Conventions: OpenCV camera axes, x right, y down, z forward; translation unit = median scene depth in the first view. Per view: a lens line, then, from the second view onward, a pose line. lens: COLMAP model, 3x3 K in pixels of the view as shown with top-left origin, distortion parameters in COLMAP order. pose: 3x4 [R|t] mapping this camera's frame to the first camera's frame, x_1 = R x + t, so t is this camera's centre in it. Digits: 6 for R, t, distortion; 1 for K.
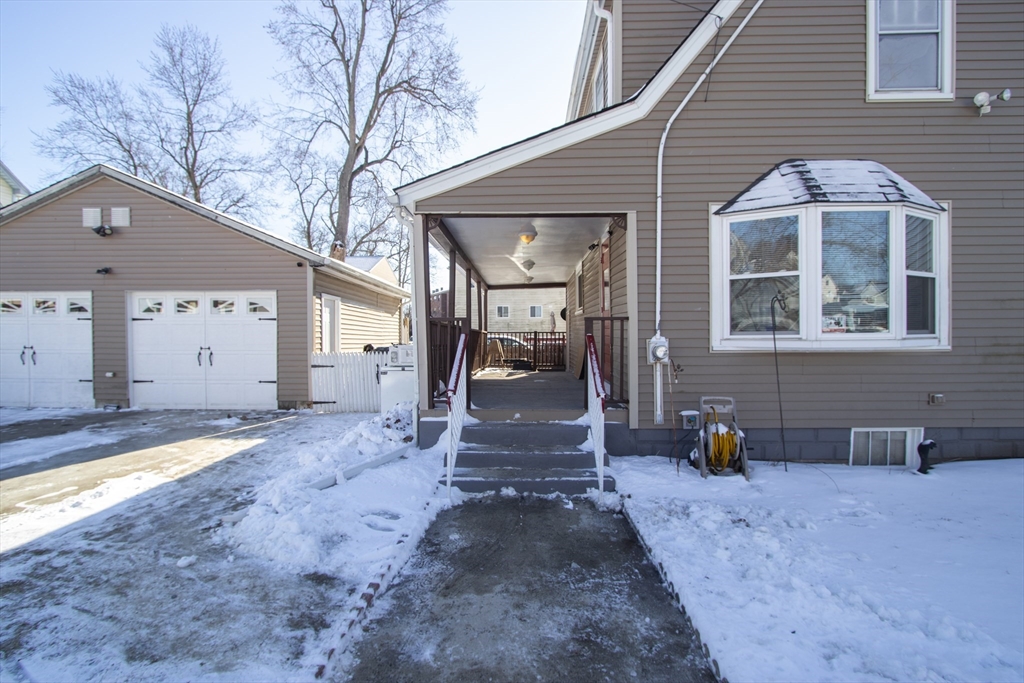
lens RADIAL K [[473.0, 0, 509.3], [0, 473.0, 349.1], [0, 0, 1]] dist [-0.016084, 0.000425]
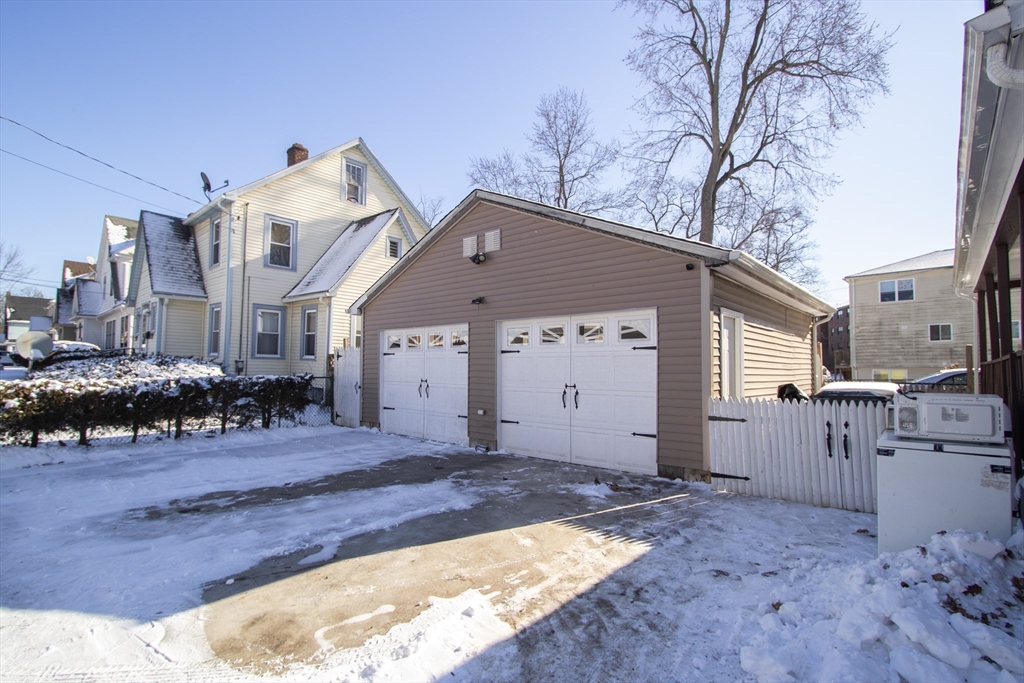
lens RADIAL K [[464.8, 0, 501.9], [0, 464.8, 346.8], [0, 0, 1]] dist [-0.001584, 0.000397]
pose [[0.747294, -0.027426, -0.663927, -0.199950], [-0.018632, 0.997890, -0.062193, -0.016687], [0.664232, 0.058847, 0.745206, 0.318032]]
